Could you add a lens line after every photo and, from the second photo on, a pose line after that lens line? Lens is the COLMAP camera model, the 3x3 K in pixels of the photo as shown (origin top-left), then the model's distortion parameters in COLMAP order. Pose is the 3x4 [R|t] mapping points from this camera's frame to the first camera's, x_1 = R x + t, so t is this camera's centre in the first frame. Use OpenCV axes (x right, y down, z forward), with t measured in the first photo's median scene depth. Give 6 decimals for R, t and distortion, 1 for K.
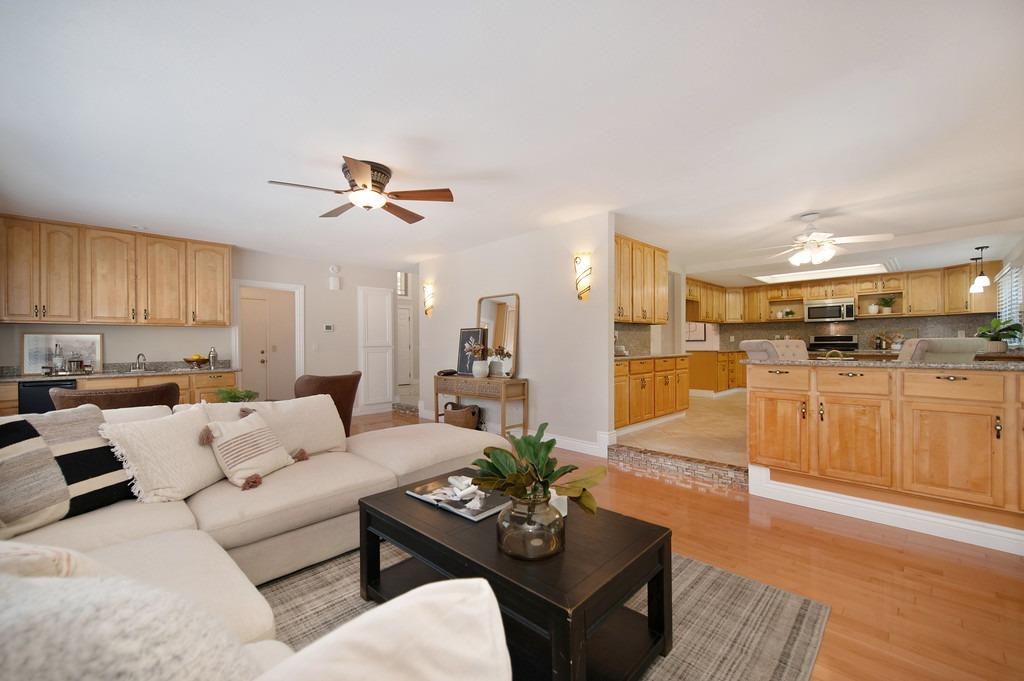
lens RADIAL K [[430.3, 0, 513.4], [0, 430.3, 343.0], [0, 0, 1]] dist [0.000003, -0.000015]
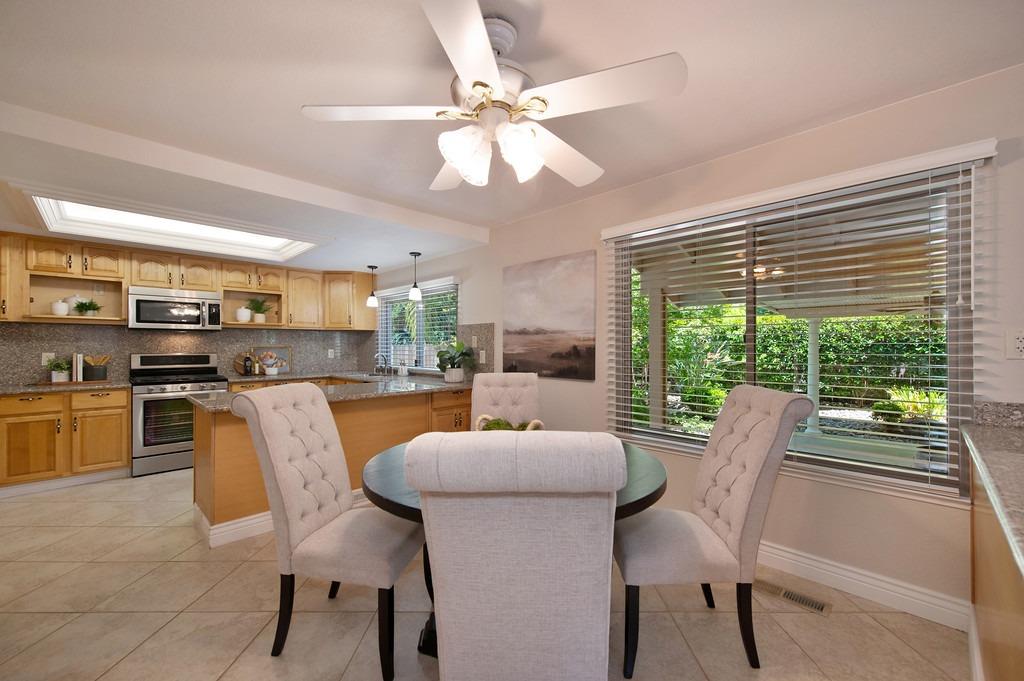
lens RADIAL K [[408.4, 0, 511.8], [0, 408.4, 342.6], [0, 0, 1]] dist [0.001799, -0.000473]
pose [[0.037367, 0.015505, 0.999181, 0.227687], [-0.007036, 0.999859, -0.015252, -0.028899], [-0.999277, -0.006461, 0.037471, 0.560543]]
